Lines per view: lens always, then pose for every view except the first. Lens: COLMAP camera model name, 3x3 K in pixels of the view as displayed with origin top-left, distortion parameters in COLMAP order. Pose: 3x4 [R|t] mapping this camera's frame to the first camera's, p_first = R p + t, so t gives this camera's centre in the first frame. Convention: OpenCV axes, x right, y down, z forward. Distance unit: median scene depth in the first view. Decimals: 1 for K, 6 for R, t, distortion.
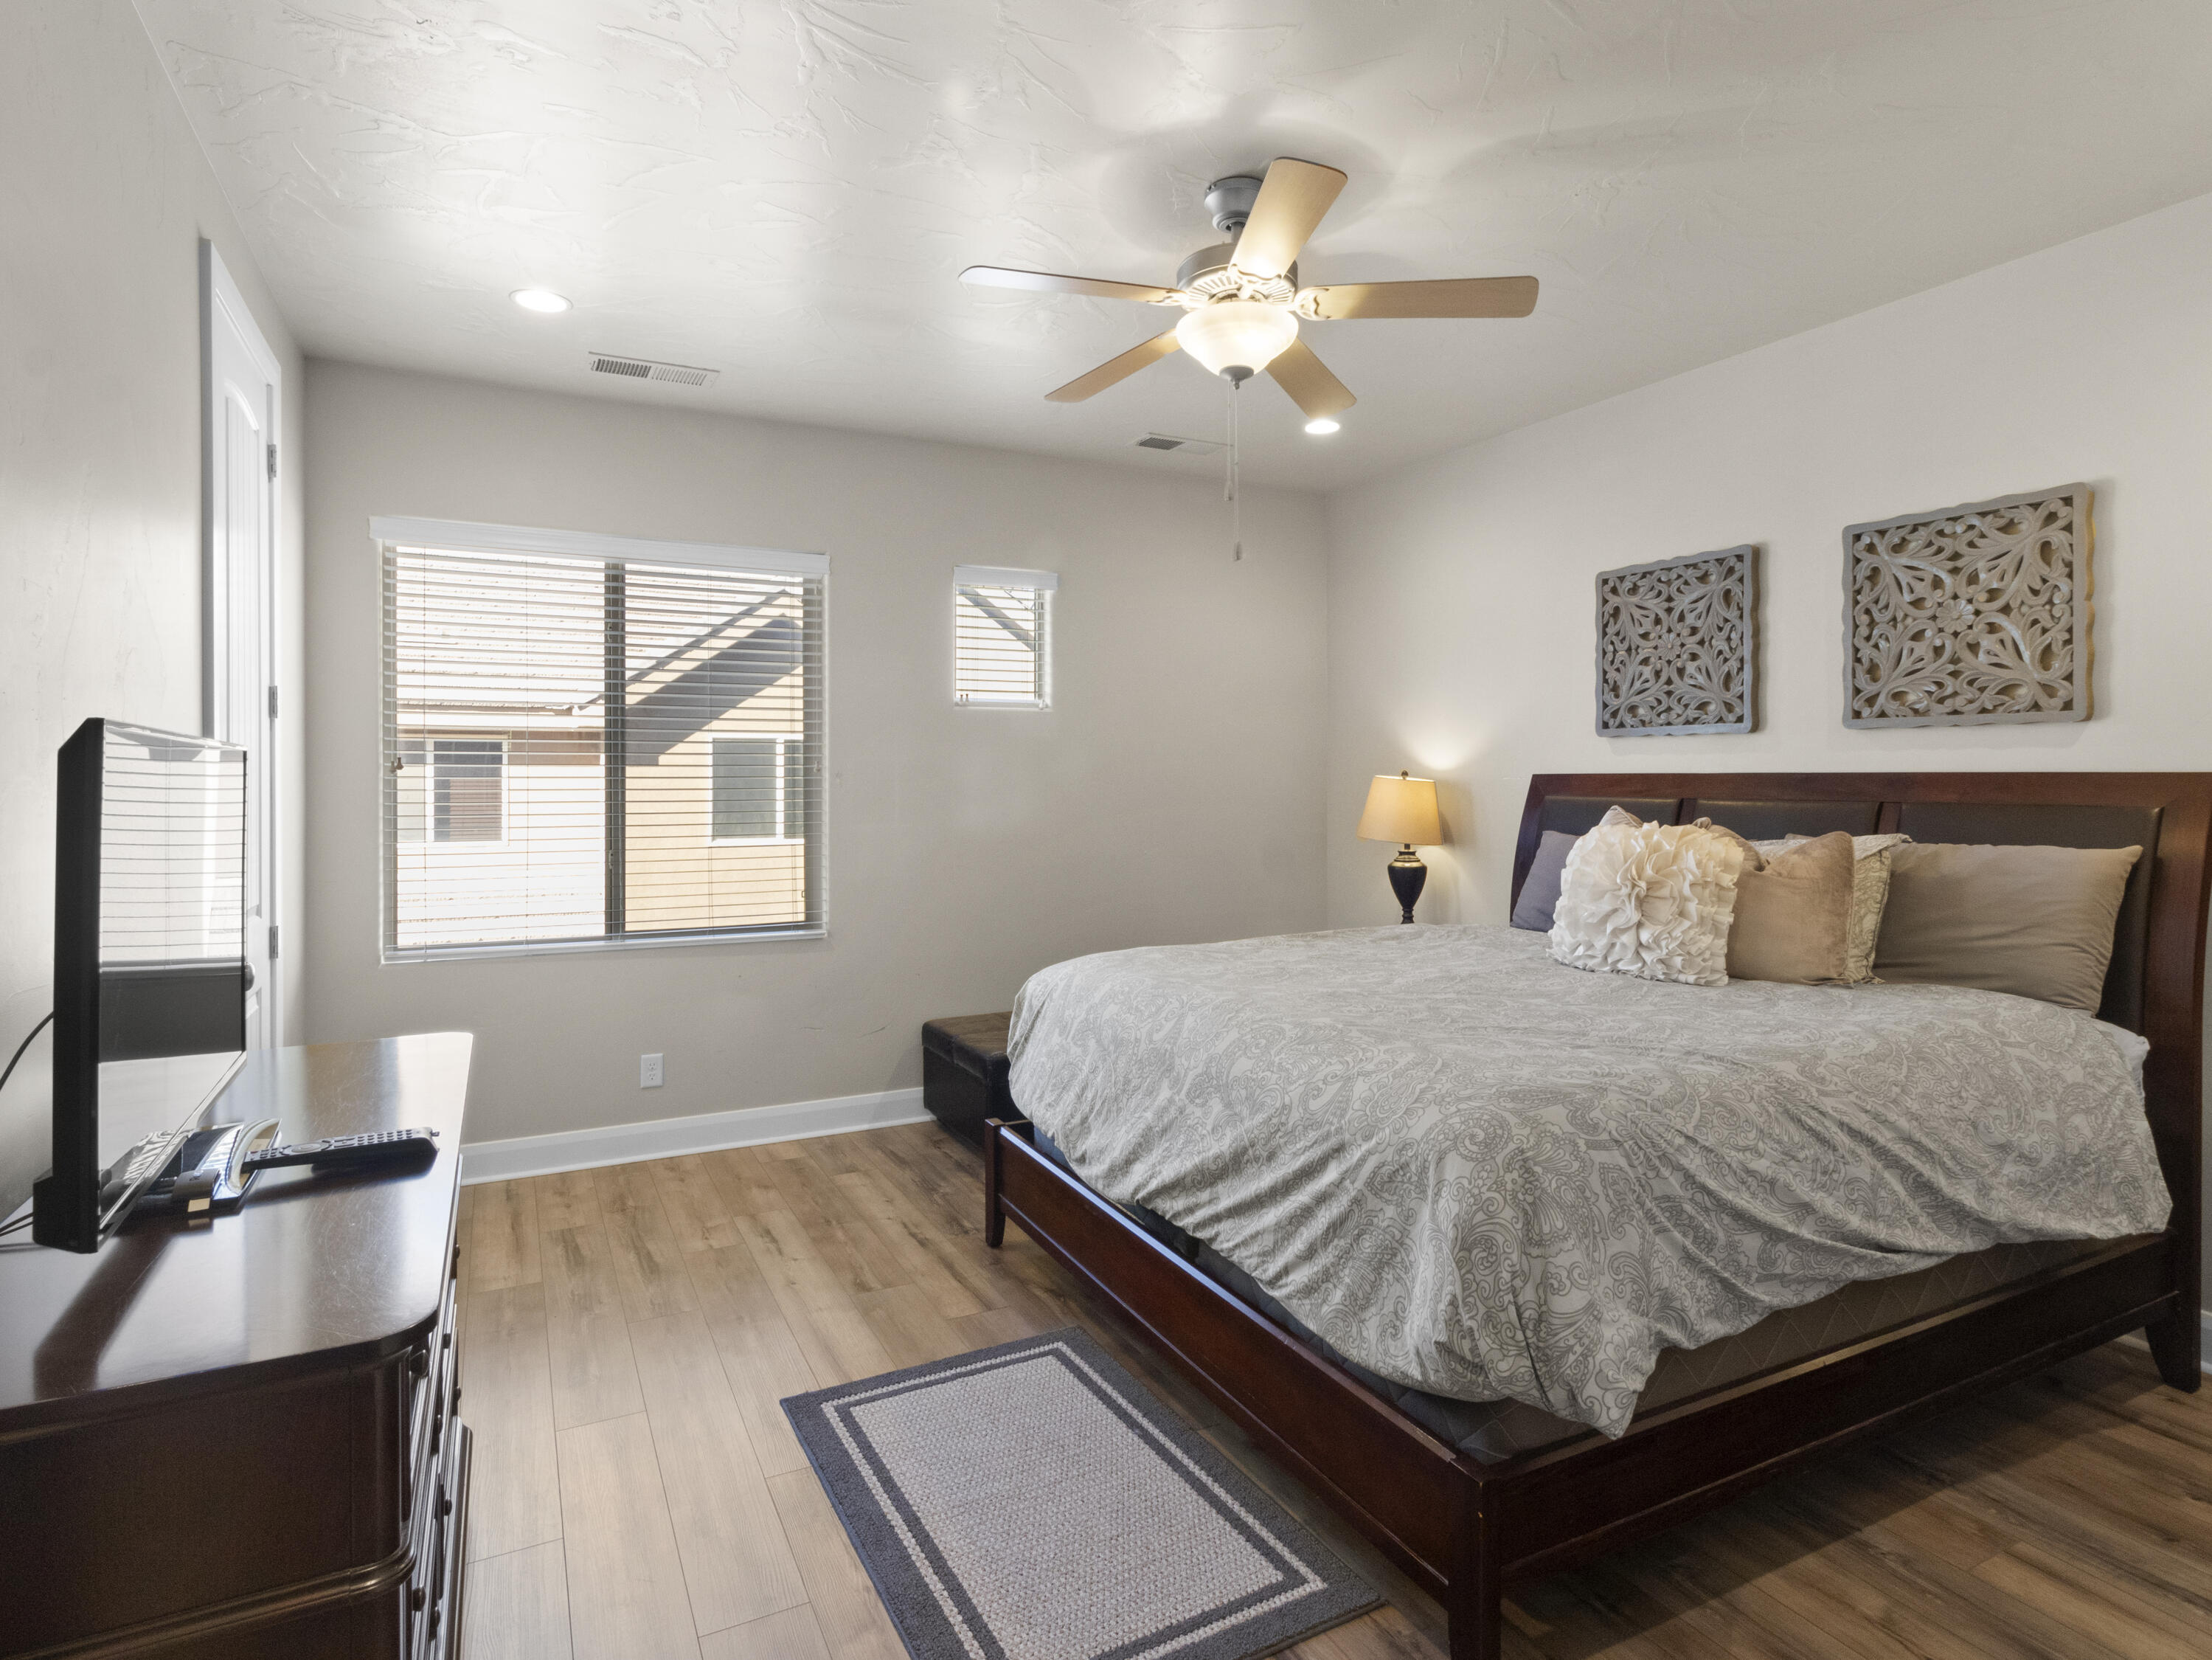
lens RADIAL K [[1178.1, 0, 1103.1], [0, 1178.1, 773.5], [0, 0, 1]] dist [0.001025, 0.000852]
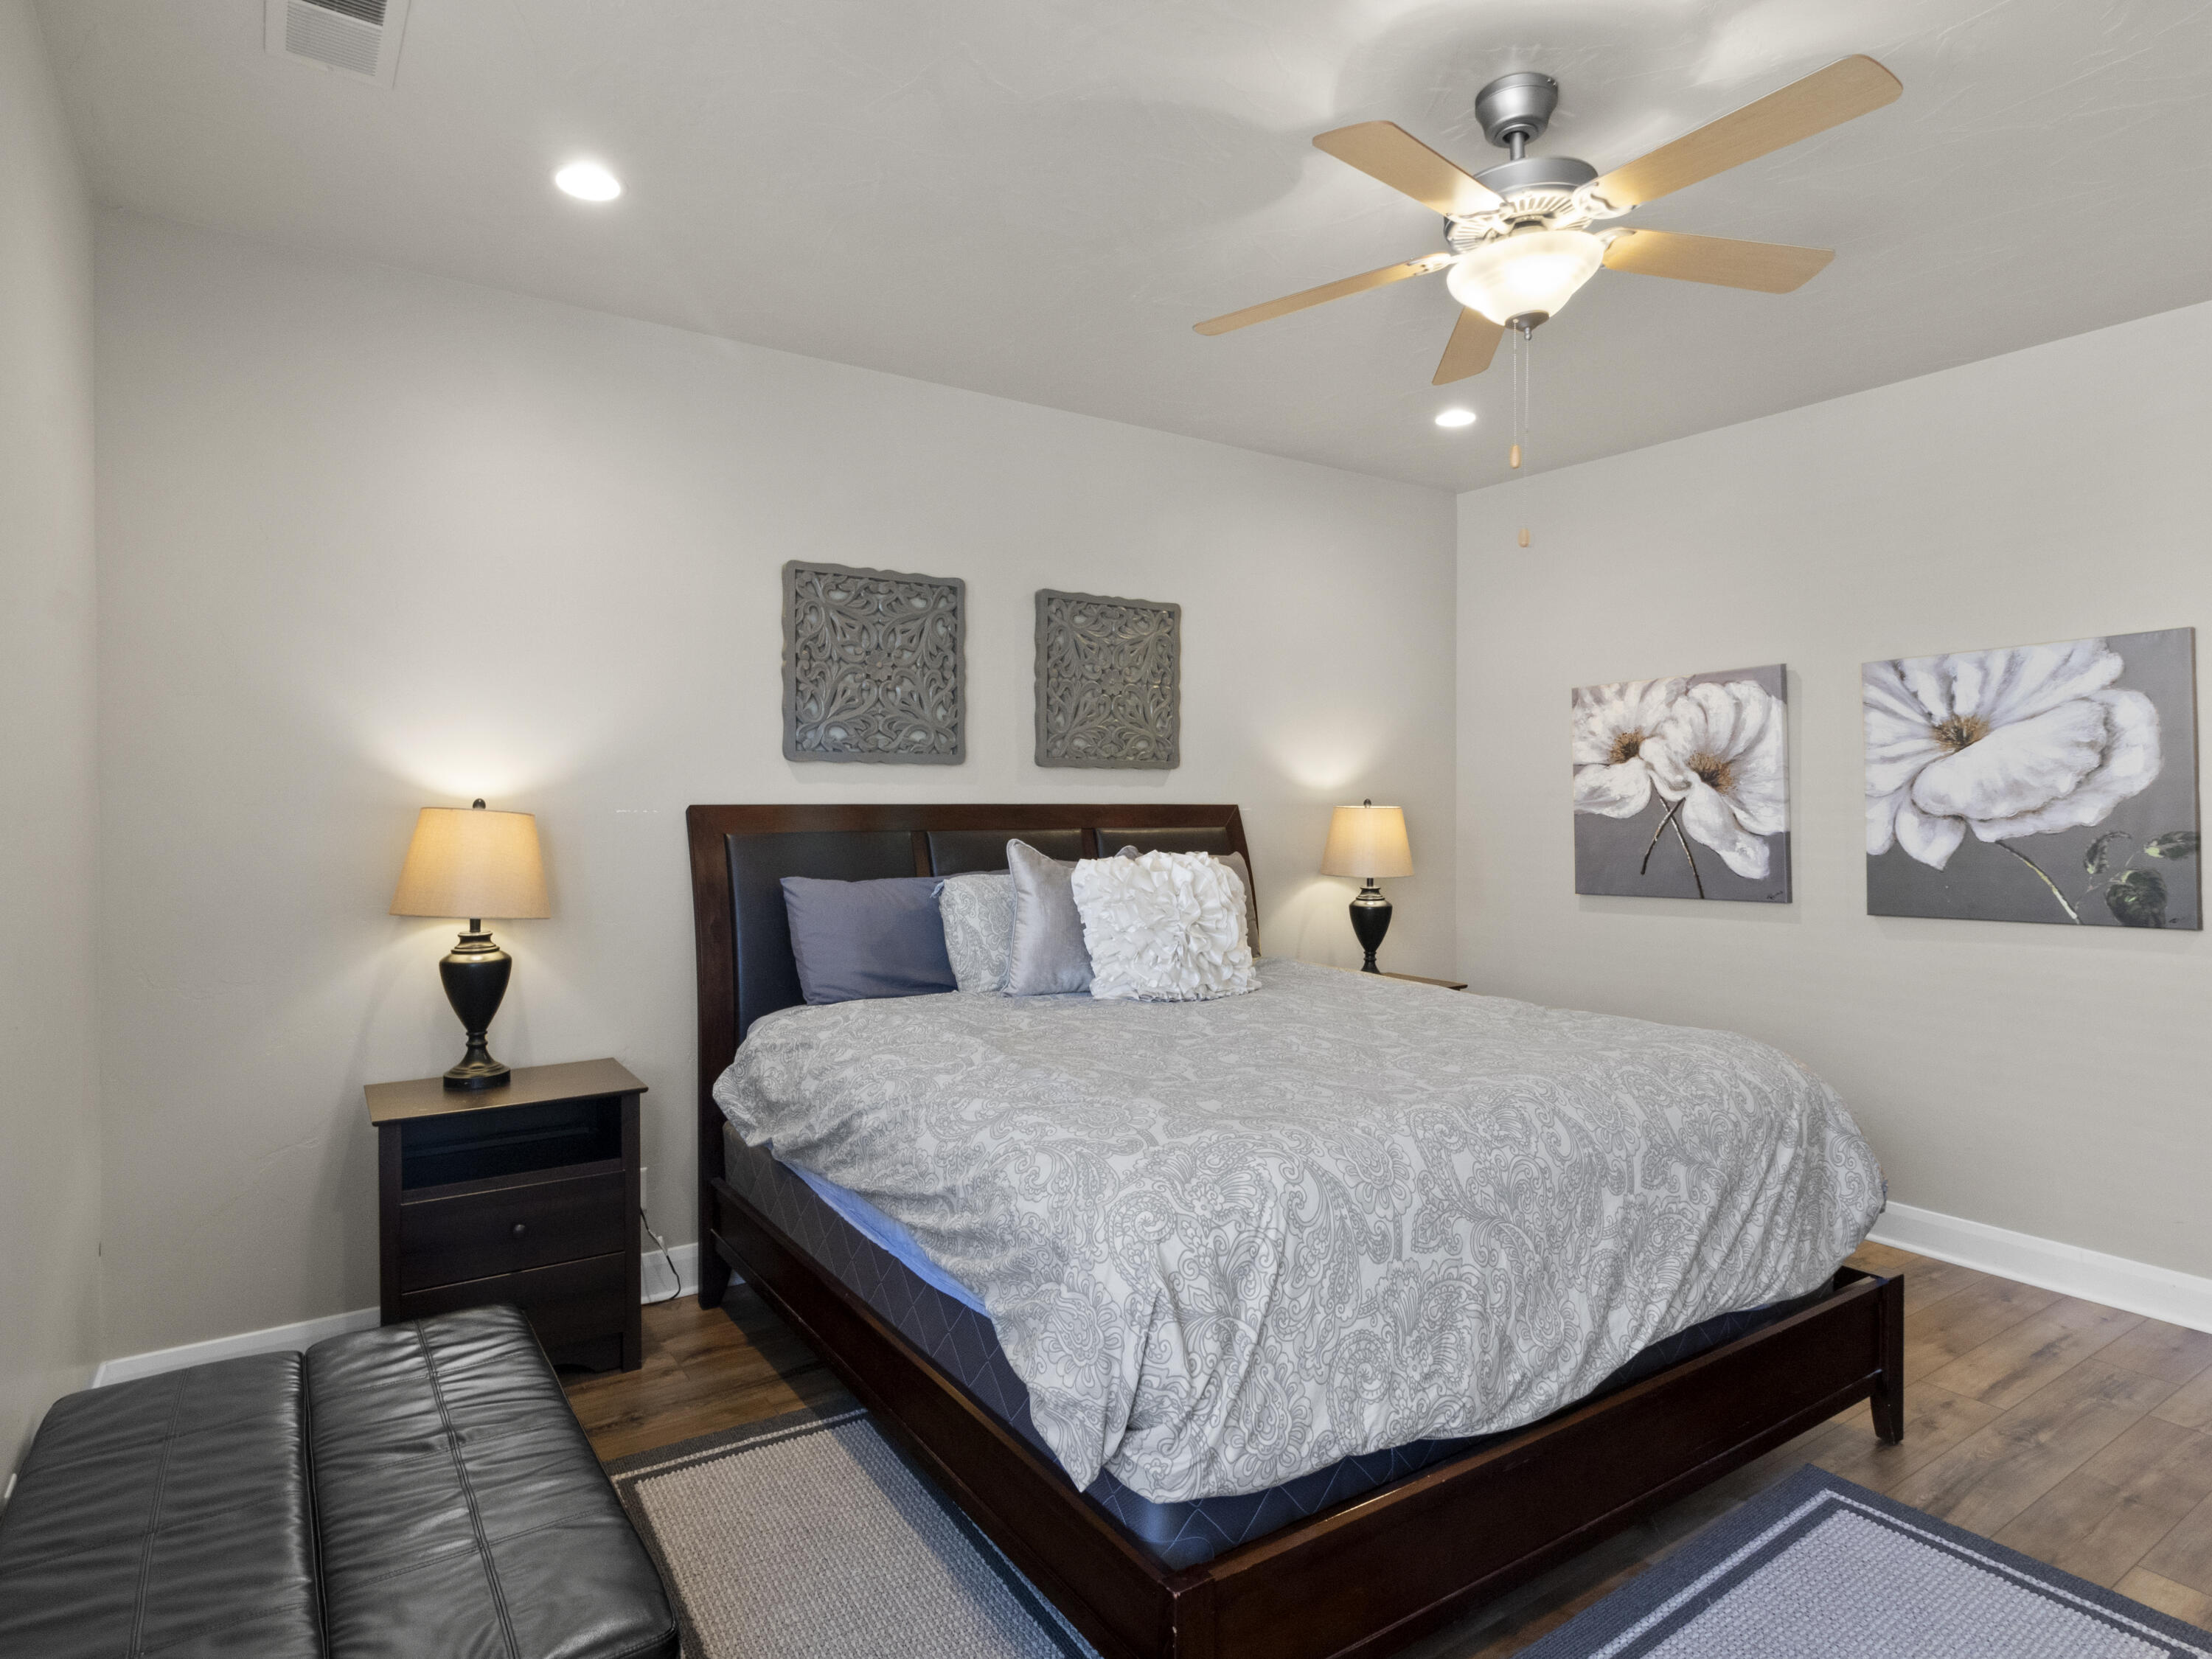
lens RADIAL K [[1216.8, 0, 1112.2], [0, 1216.8, 806.1], [0, 0, 1]] dist [0.002861, 0.002754]
pose [[-0.120286, -0.000809, 0.992739, -0.504475], [-0.001759, 0.999998, 0.000602, 0.000443], [-0.992738, -0.001674, -0.120287, 0.995499]]
